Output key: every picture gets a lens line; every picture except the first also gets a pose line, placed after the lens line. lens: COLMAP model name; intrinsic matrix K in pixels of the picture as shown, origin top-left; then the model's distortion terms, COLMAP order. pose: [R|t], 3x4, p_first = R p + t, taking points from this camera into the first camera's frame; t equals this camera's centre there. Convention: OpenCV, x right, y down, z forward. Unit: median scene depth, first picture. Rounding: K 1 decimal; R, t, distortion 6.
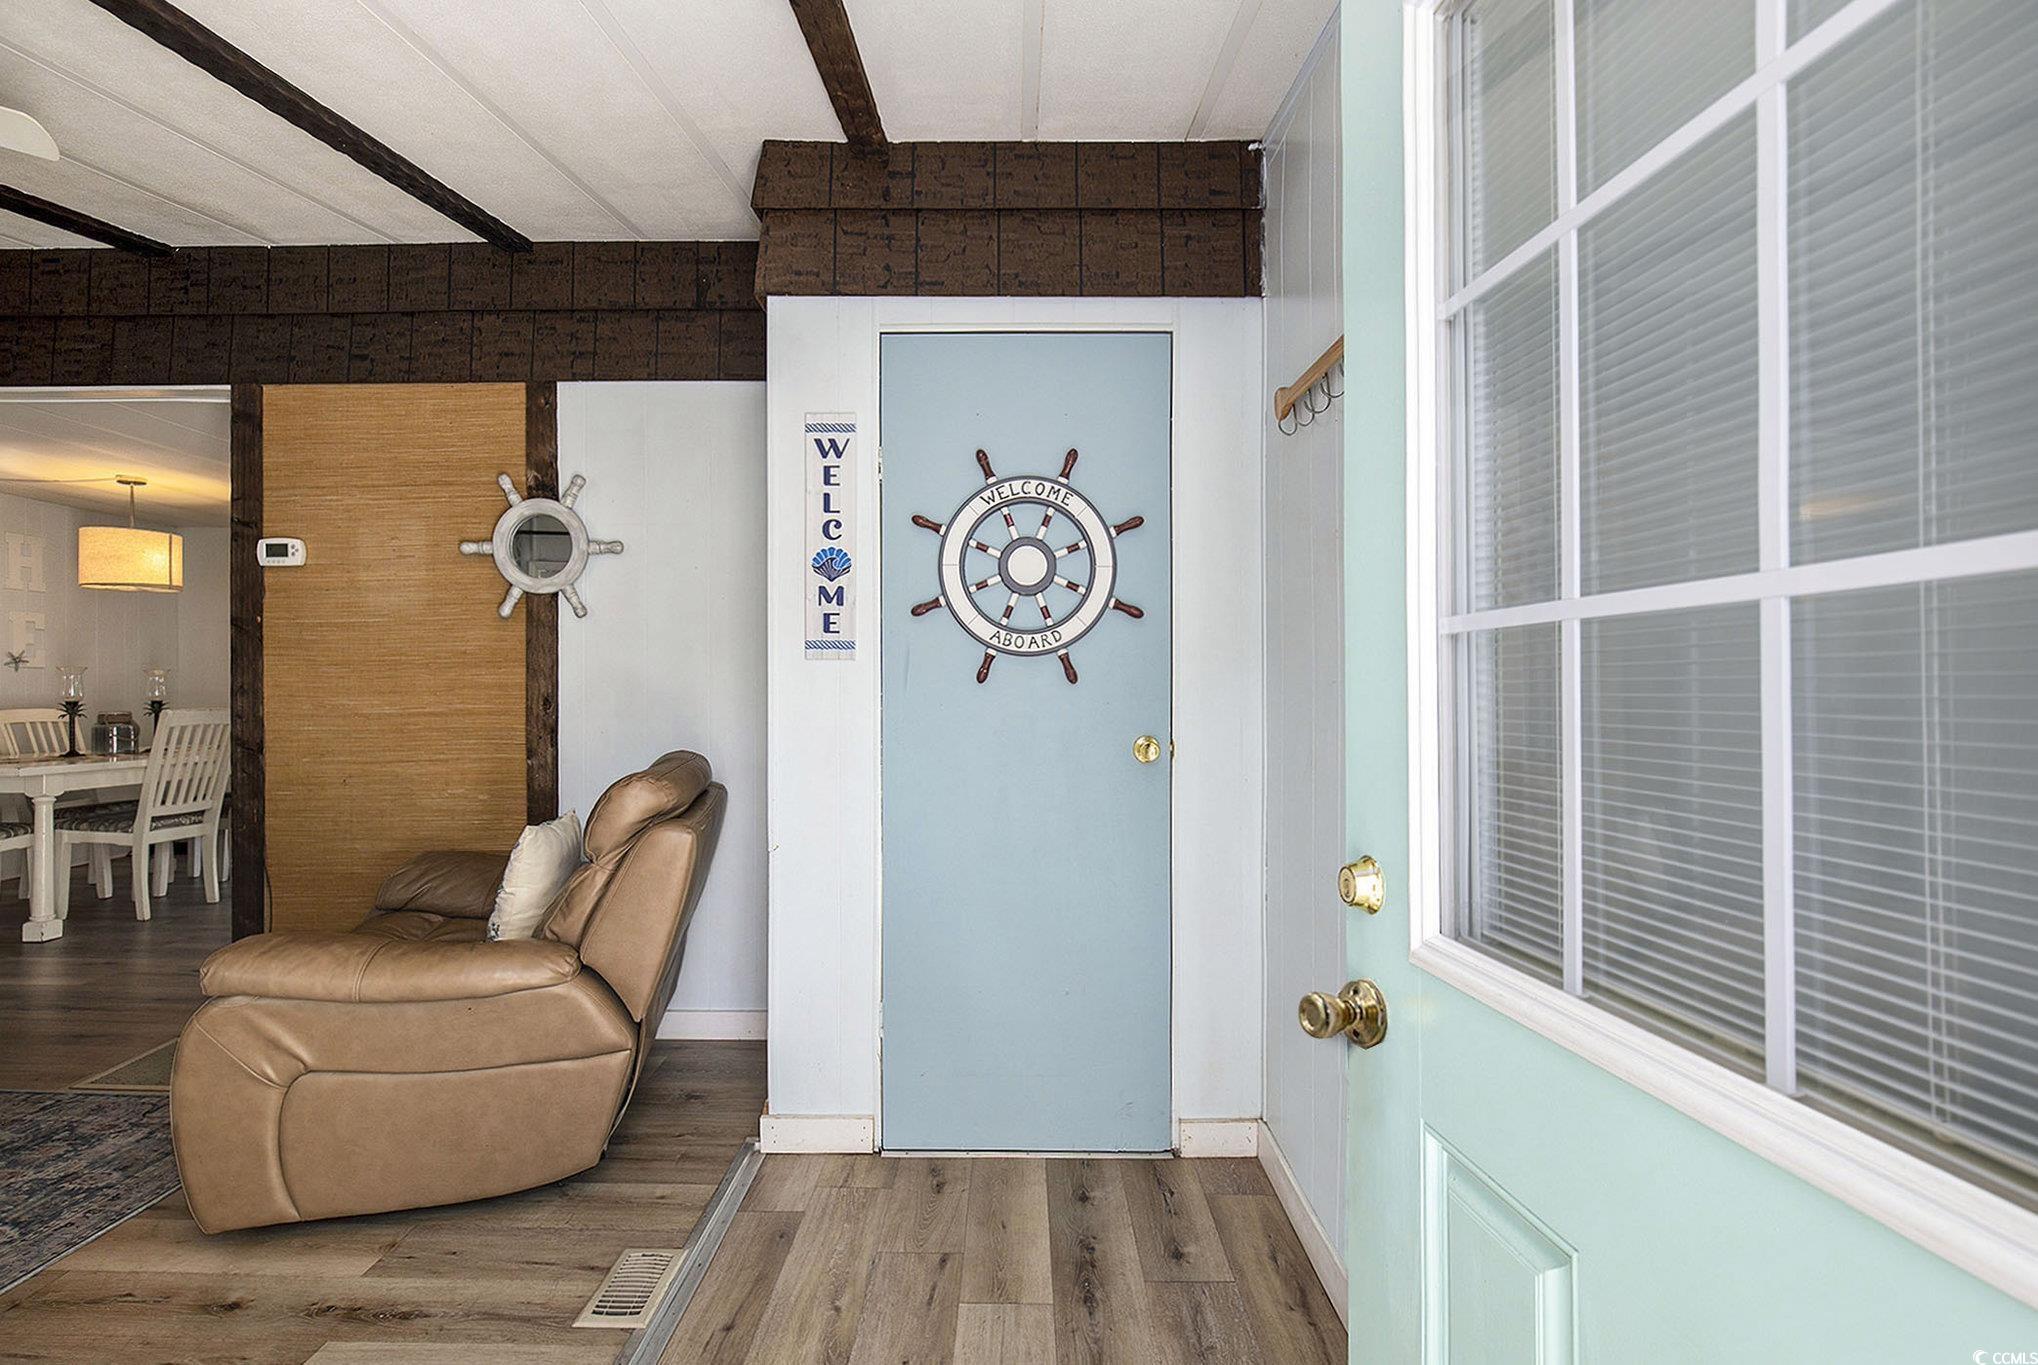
lens RADIAL K [[915.9, 0, 1019.0], [0, 915.9, 682.5], [0, 0, 1]] dist [-0.003749, -0.000409]
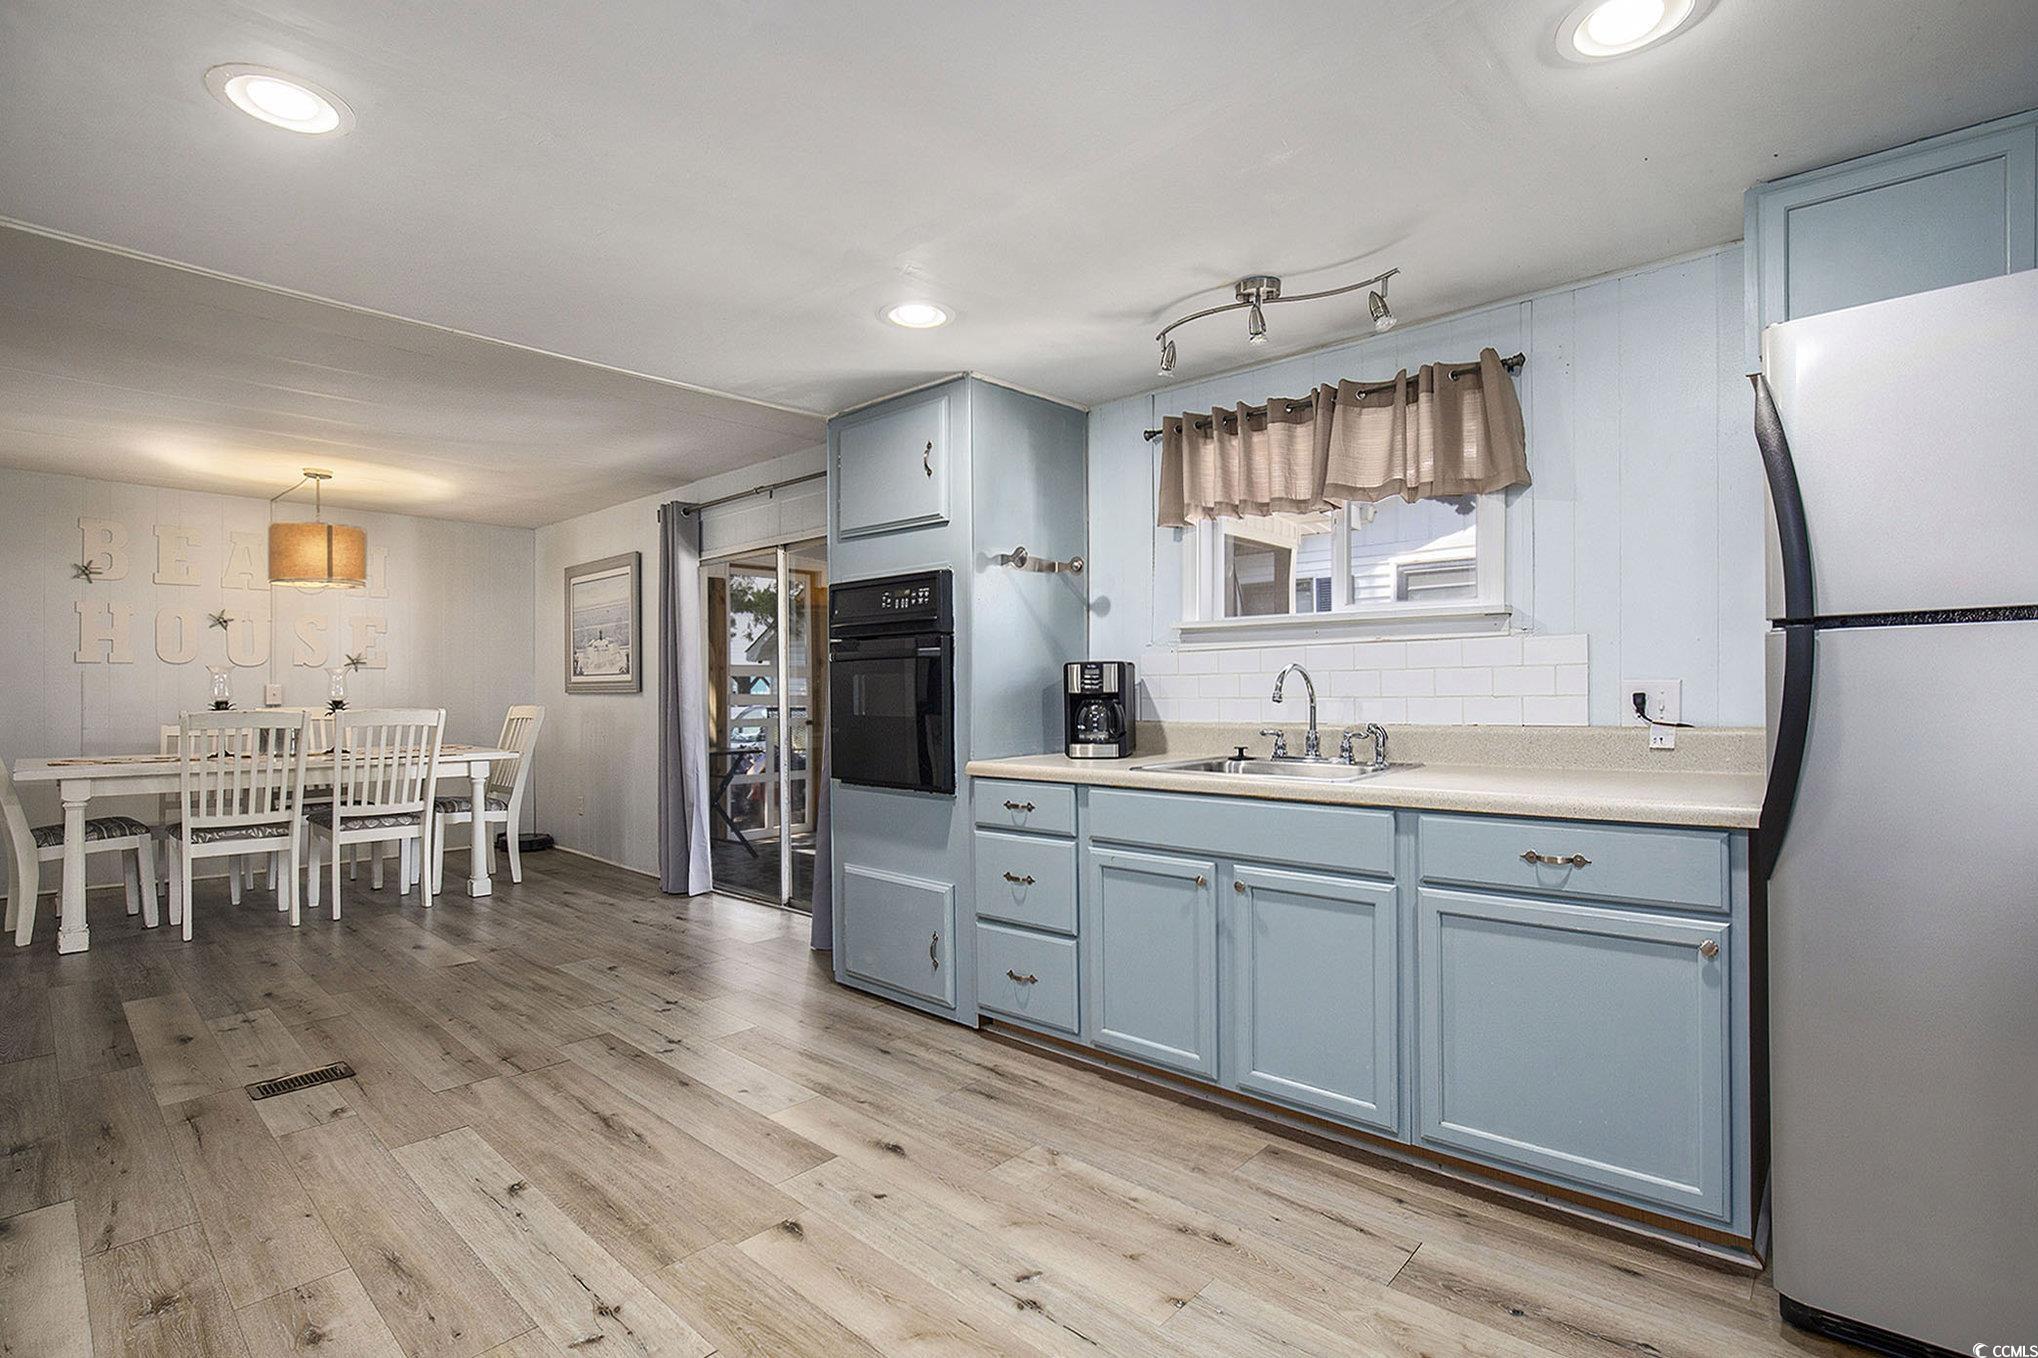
lens RADIAL K [[949.4, 0, 1028.8], [0, 949.4, 670.1], [0, 0, 1]] dist [-0.018753, 0.000751]
pose [[0.750586, -0.013368, -0.660638, 0.434189], [0.004097, 0.999870, -0.015577, 0.011361], [0.660760, 0.008985, 0.750543, 1.255431]]
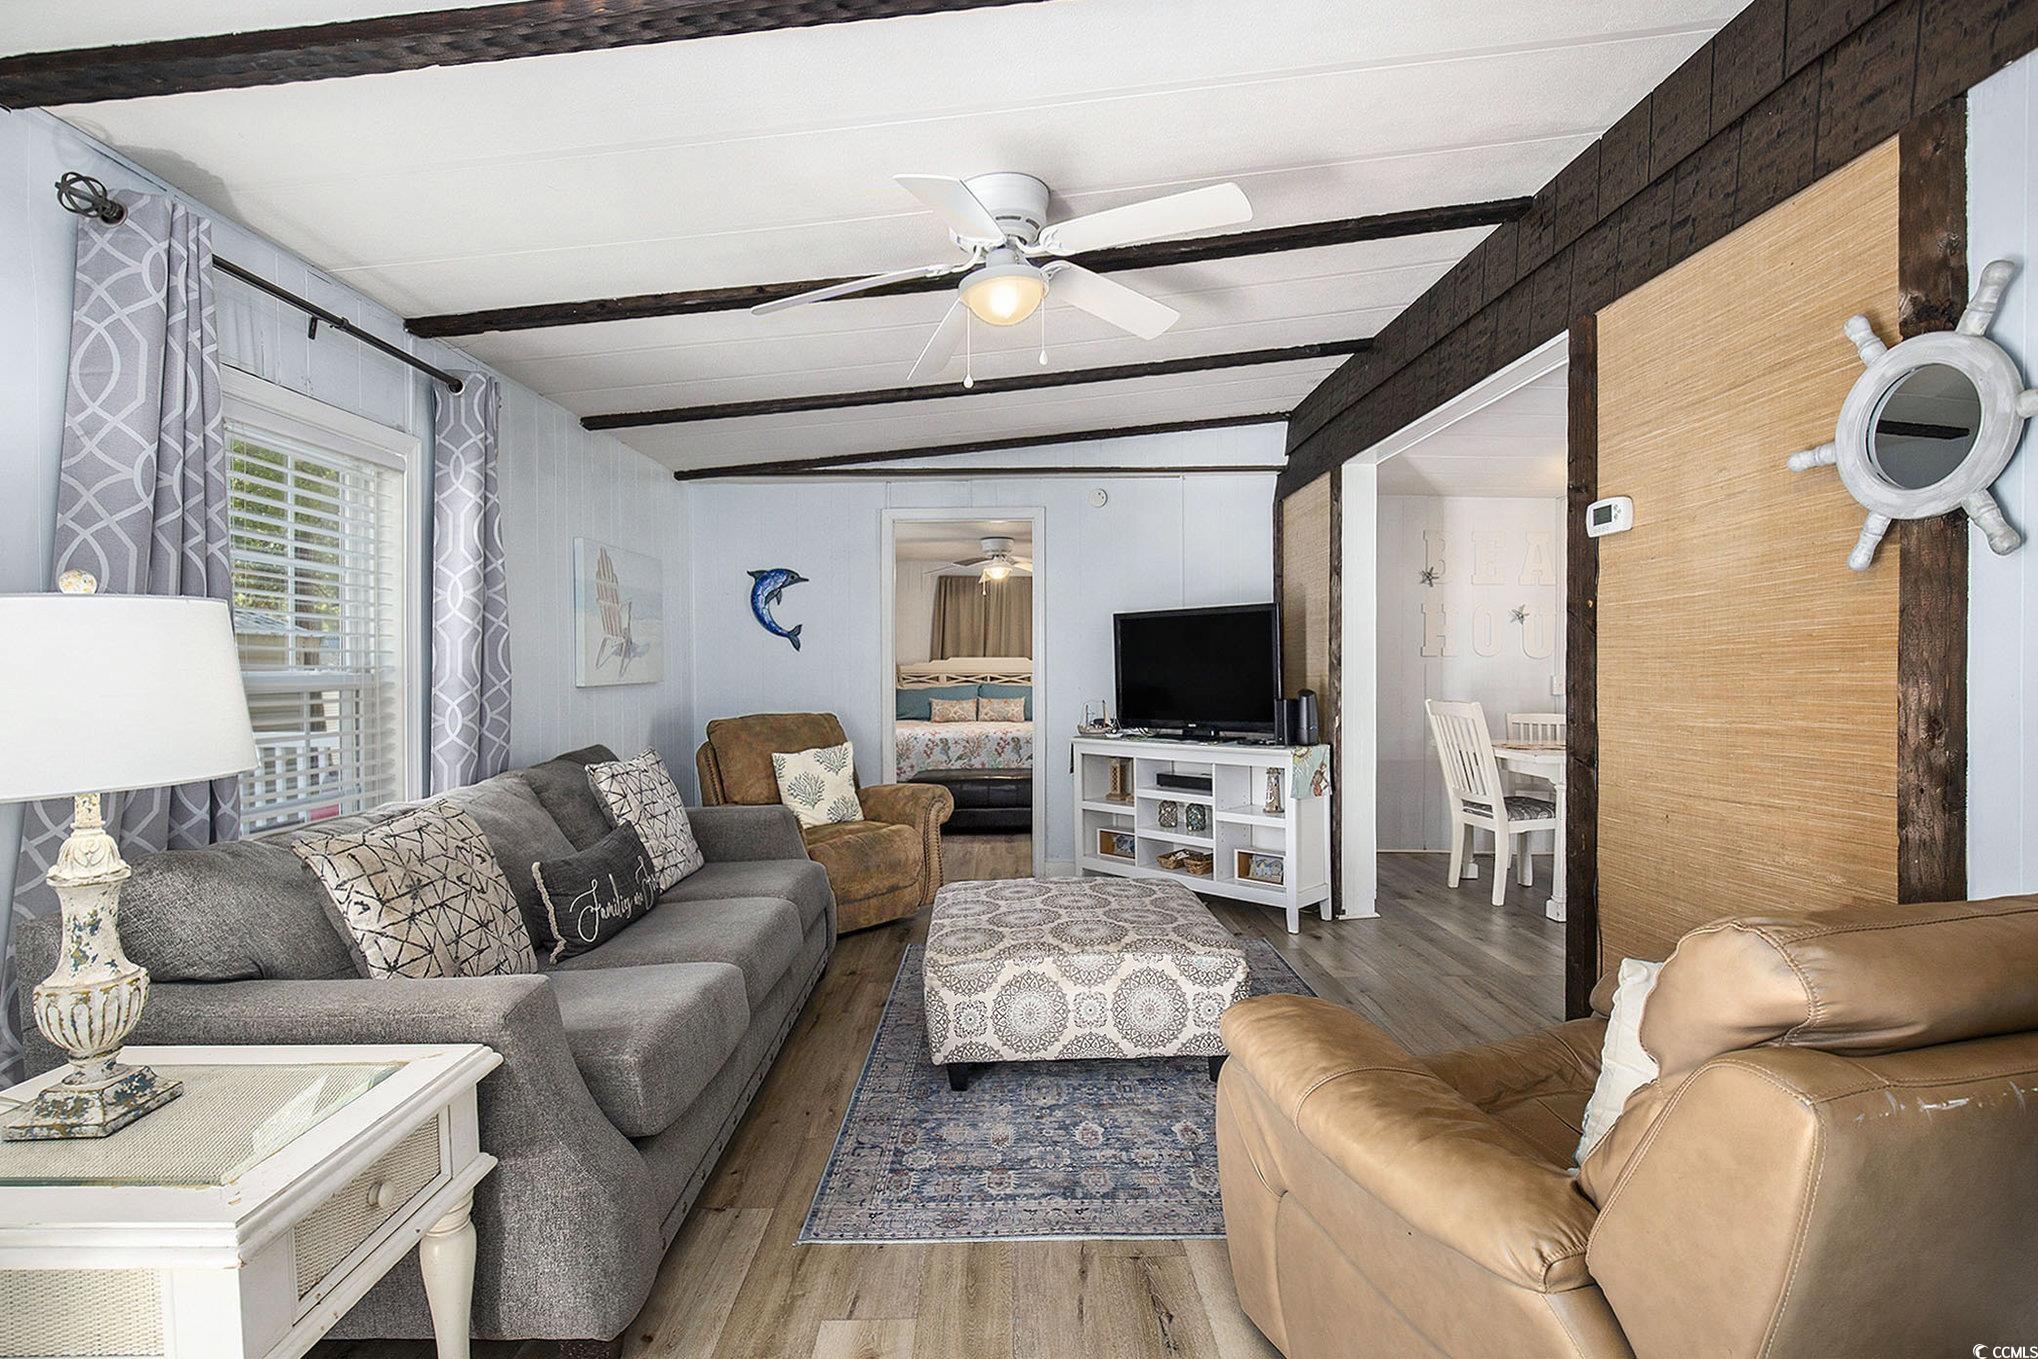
lens RADIAL K [[959.2, 0, 993.8], [0, 959.2, 684.0], [0, 0, 1]] dist [-0.006981, 0.000696]
pose [[0.016157, 0.015947, -0.999742, 0.016741], [0.002402, 0.999869, 0.015988, -0.011903], [0.999867, -0.002660, 0.016116, 0.452759]]
